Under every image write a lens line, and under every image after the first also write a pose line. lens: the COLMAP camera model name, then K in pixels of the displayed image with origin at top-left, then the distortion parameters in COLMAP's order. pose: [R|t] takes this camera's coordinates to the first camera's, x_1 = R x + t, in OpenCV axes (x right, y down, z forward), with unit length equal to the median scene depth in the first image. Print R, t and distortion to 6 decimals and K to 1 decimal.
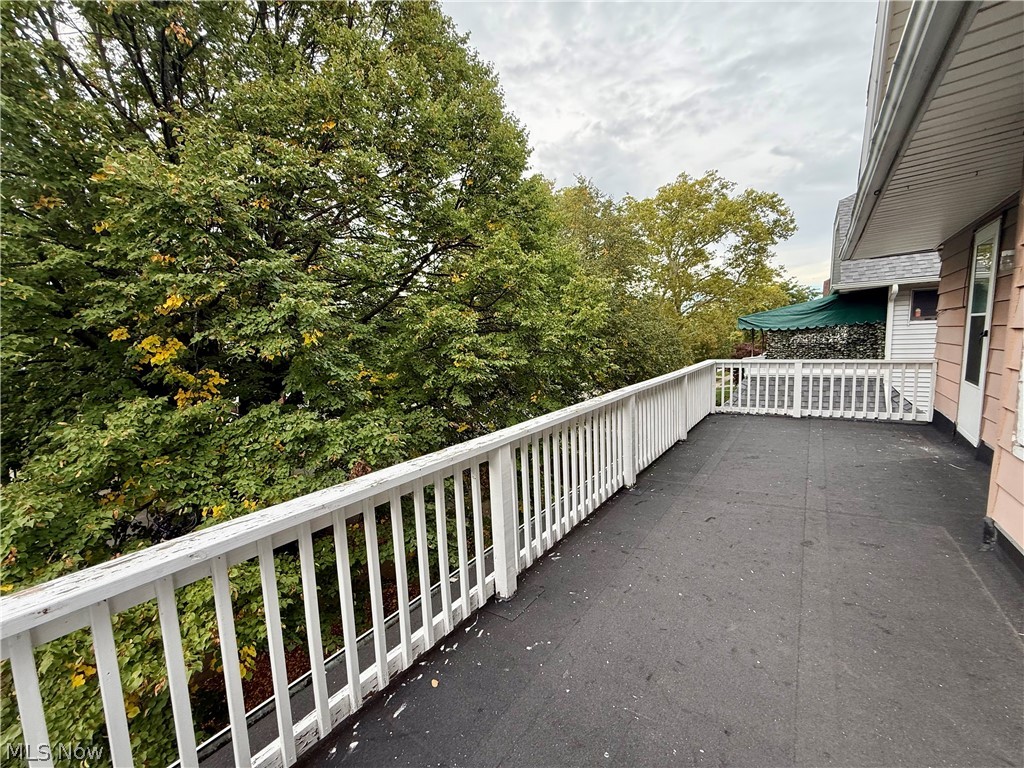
lens RADIAL K [[405.2, 0, 512.0], [0, 405.2, 384.0], [0, 0, 1]] dist [0.000903, 0.000520]
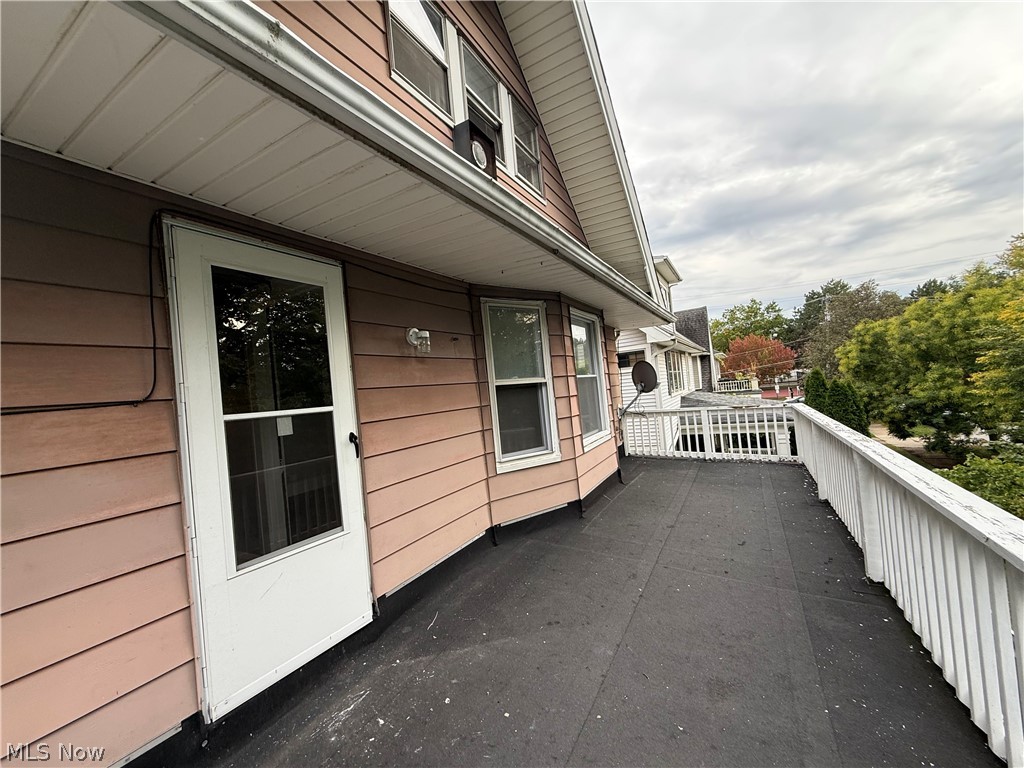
lens RADIAL K [[405.2, 0, 512.0], [0, 405.2, 384.0], [0, 0, 1]] dist [0.000903, 0.000520]
pose [[-0.983942, 0.131547, -0.120635, 0.916903], [0.120204, 0.988004, 0.096947, -0.220681], [0.131941, 0.080890, -0.987952, 1.528363]]
